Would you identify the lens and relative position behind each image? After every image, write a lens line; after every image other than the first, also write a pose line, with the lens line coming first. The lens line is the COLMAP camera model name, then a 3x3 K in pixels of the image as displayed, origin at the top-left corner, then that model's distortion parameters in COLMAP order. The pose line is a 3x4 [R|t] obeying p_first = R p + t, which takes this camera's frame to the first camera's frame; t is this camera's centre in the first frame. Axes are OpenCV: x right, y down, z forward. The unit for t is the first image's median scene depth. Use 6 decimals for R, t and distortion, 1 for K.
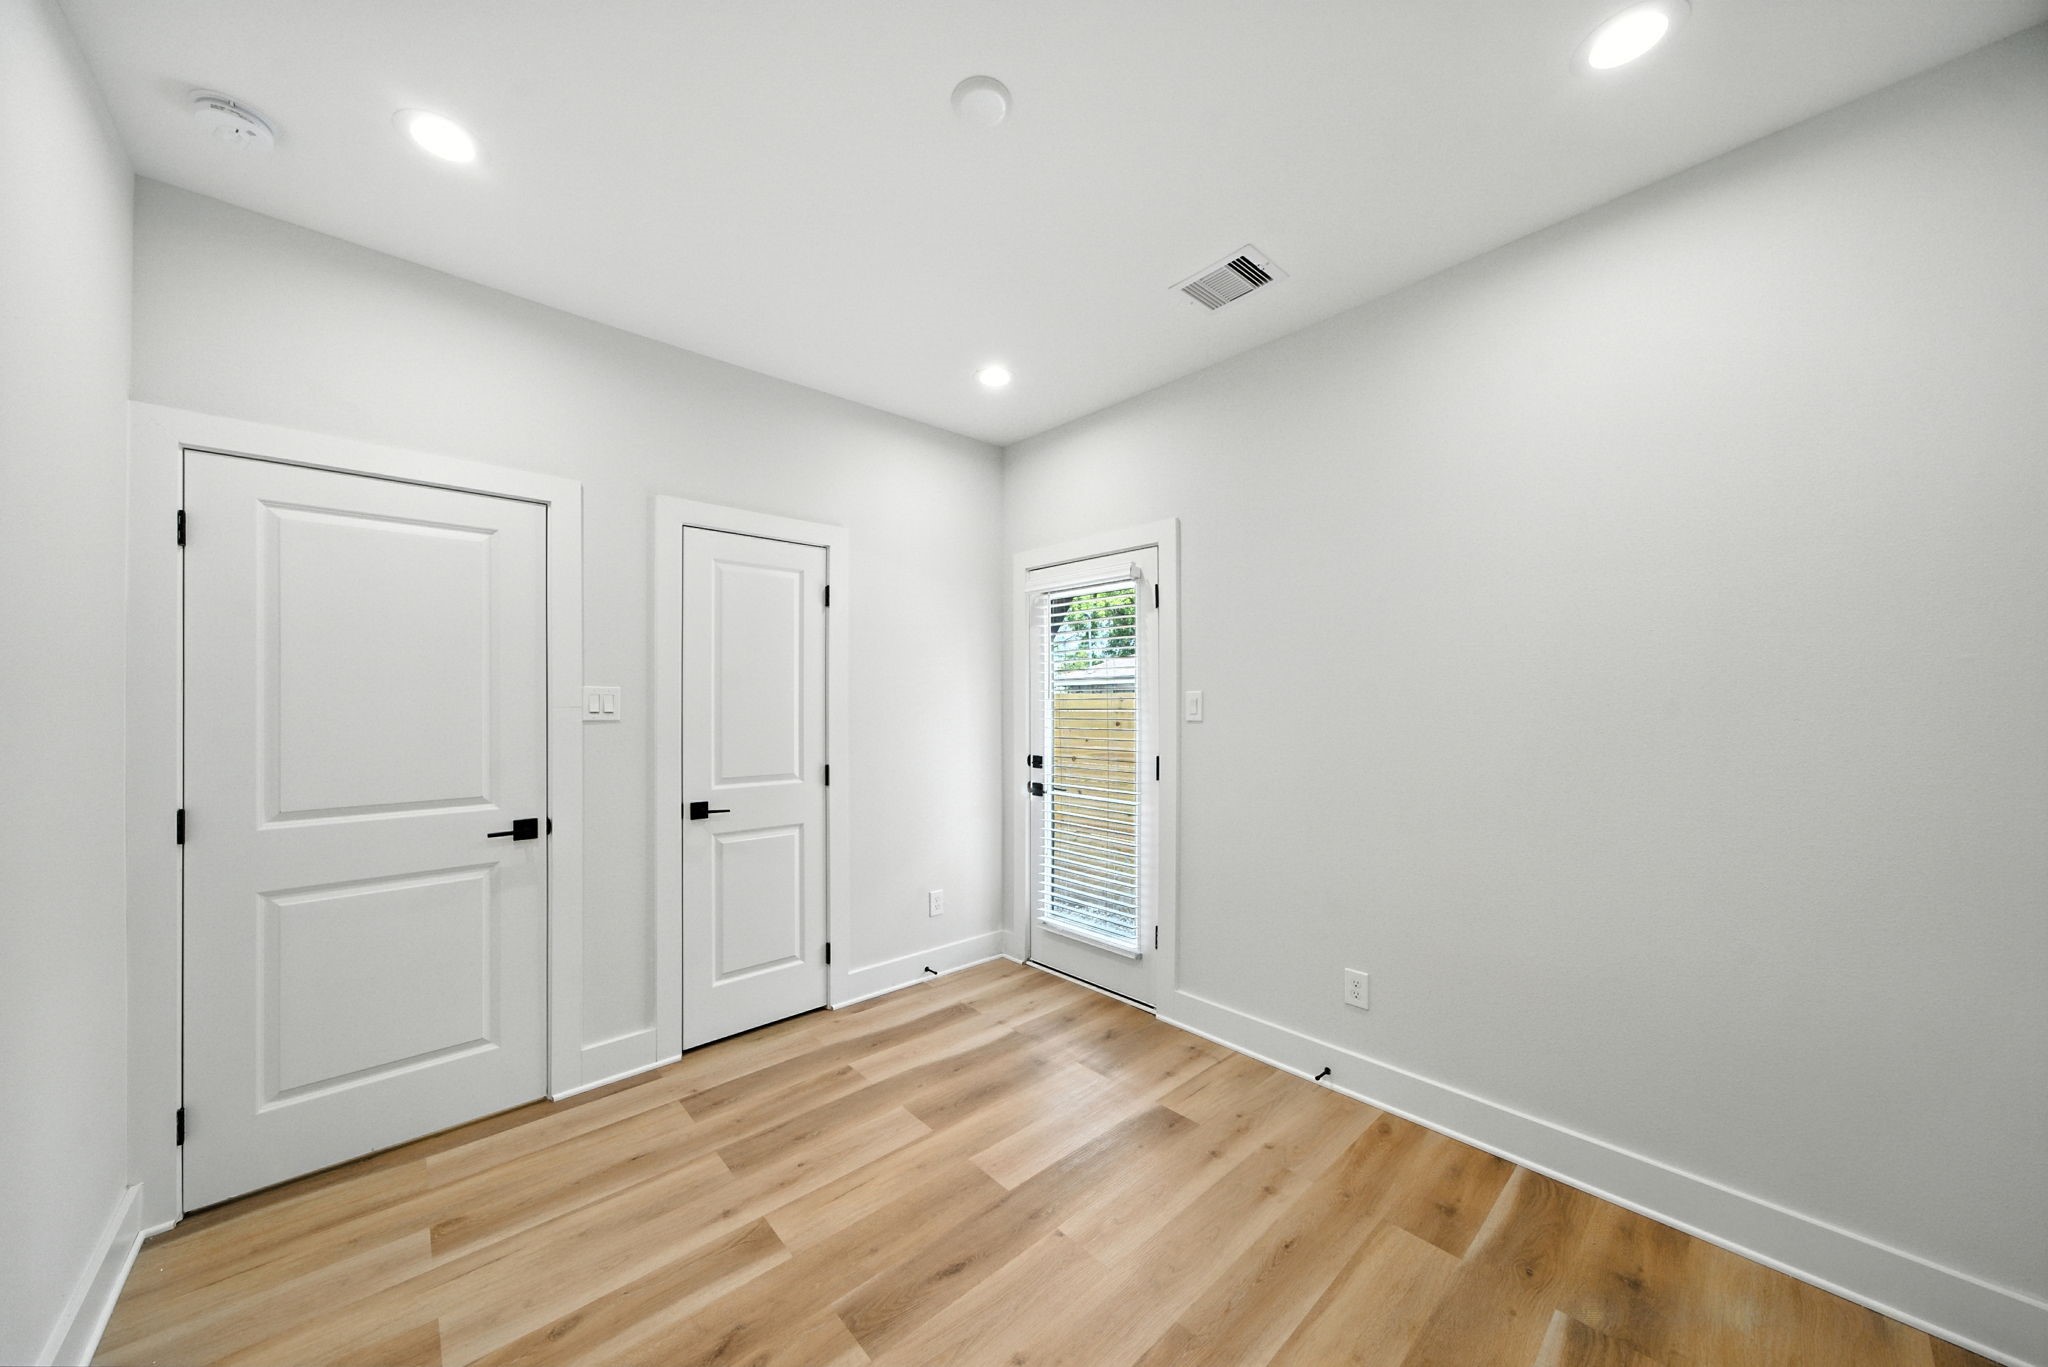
lens RADIAL K [[702.7, 0, 1007.5], [0, 702.7, 699.7], [0, 0, 1]] dist [-0.025164, 0.011128]
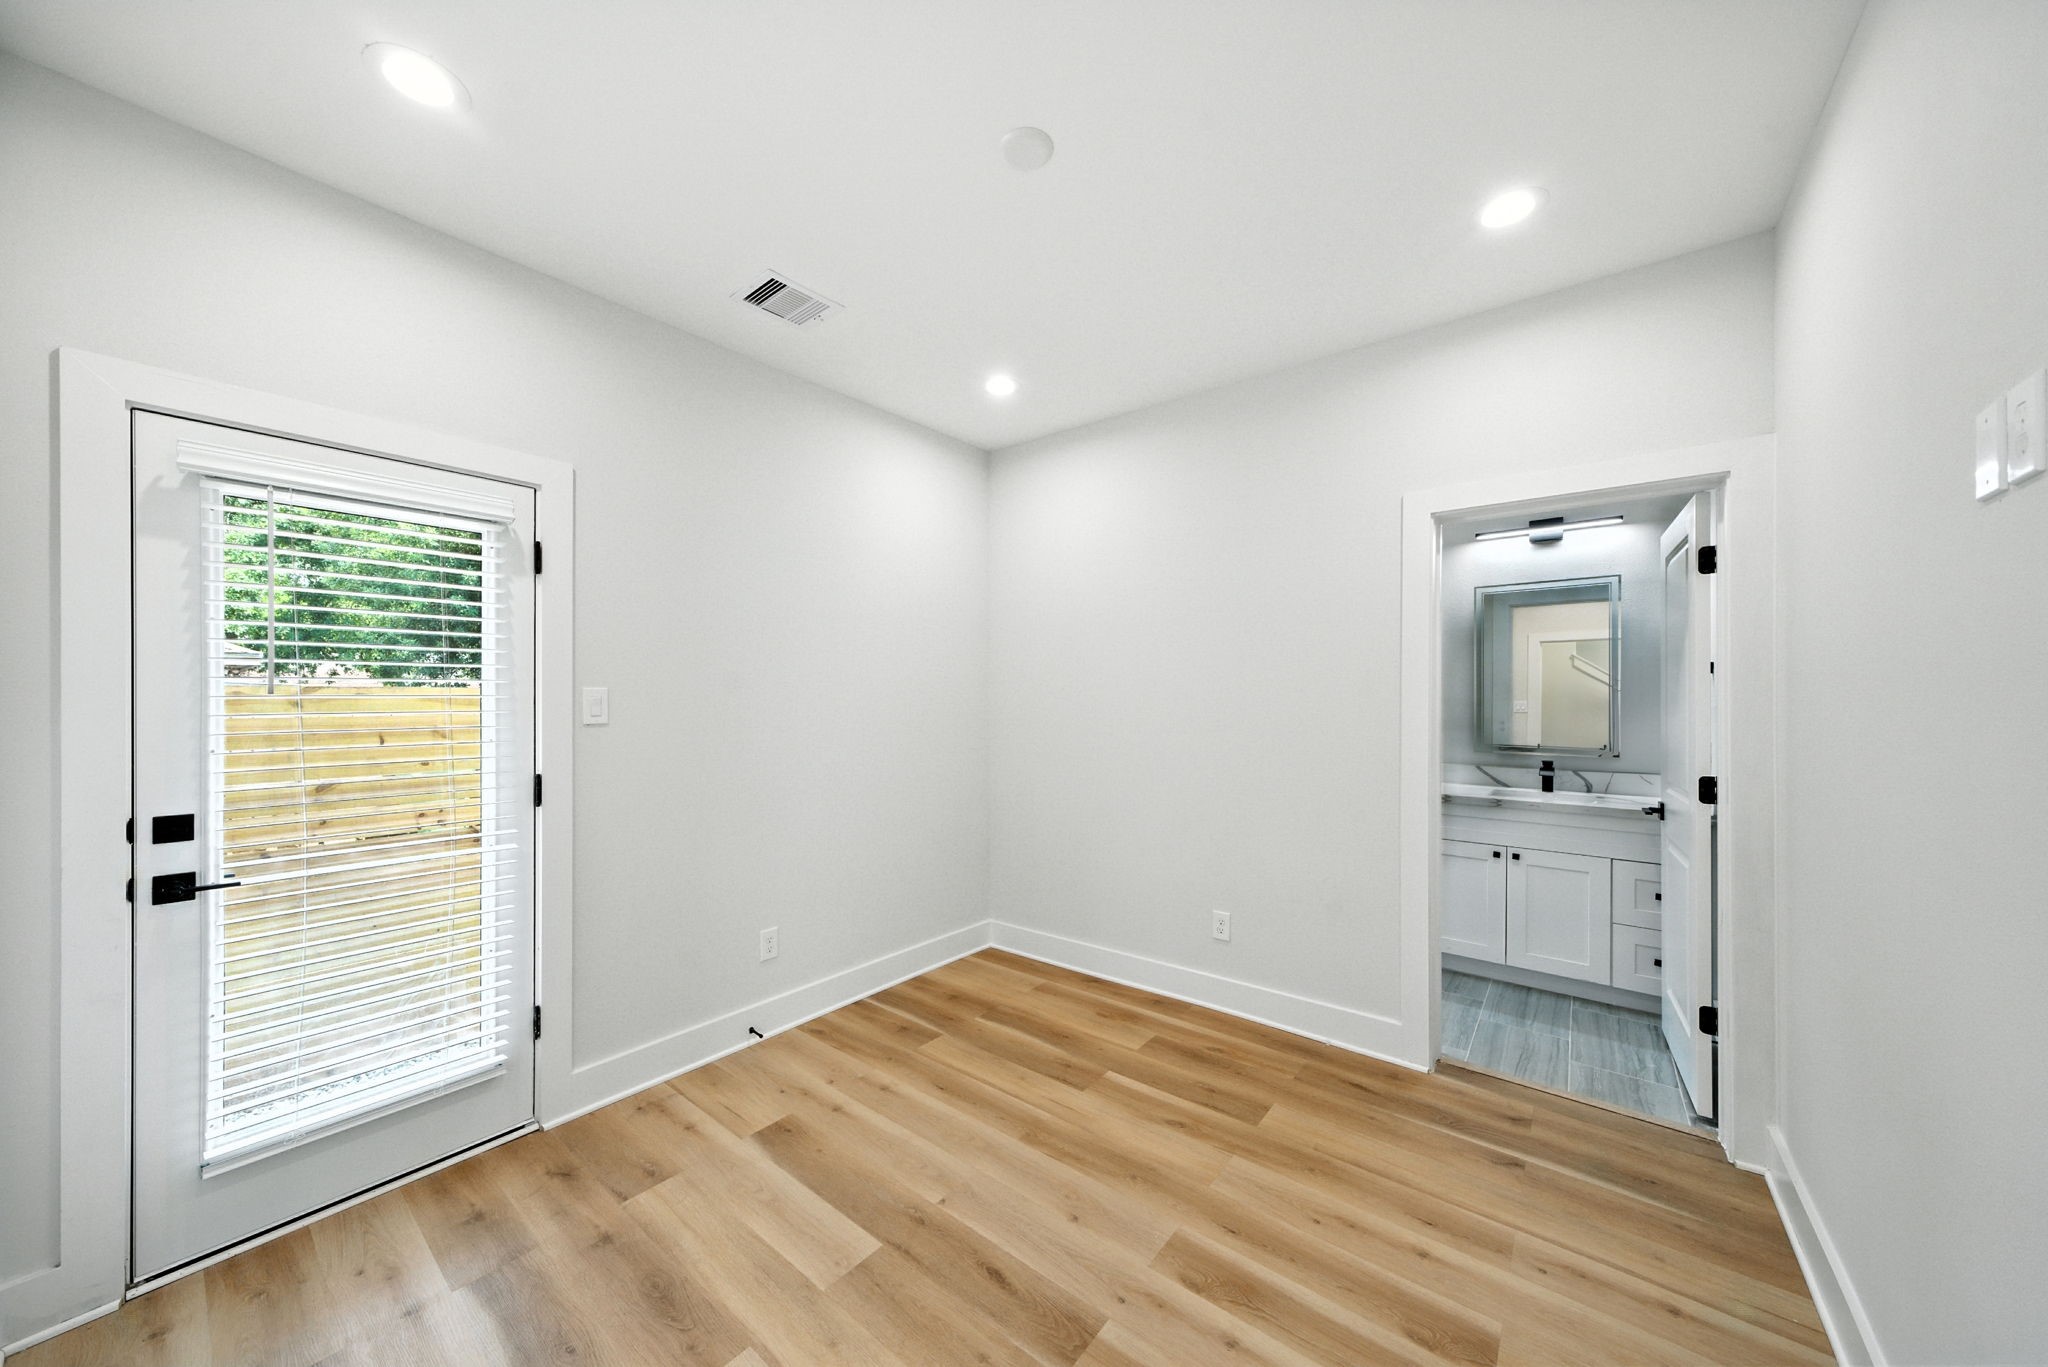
lens RADIAL K [[702.7, 0, 1007.5], [0, 702.7, 699.7], [0, 0, 1]] dist [-0.025164, 0.011128]
pose [[-0.164372, 0.003928, 0.986391, -0.828842], [-0.005473, 0.999973, -0.004894, 0.005415], [-0.986383, -0.006203, -0.164346, 0.902526]]
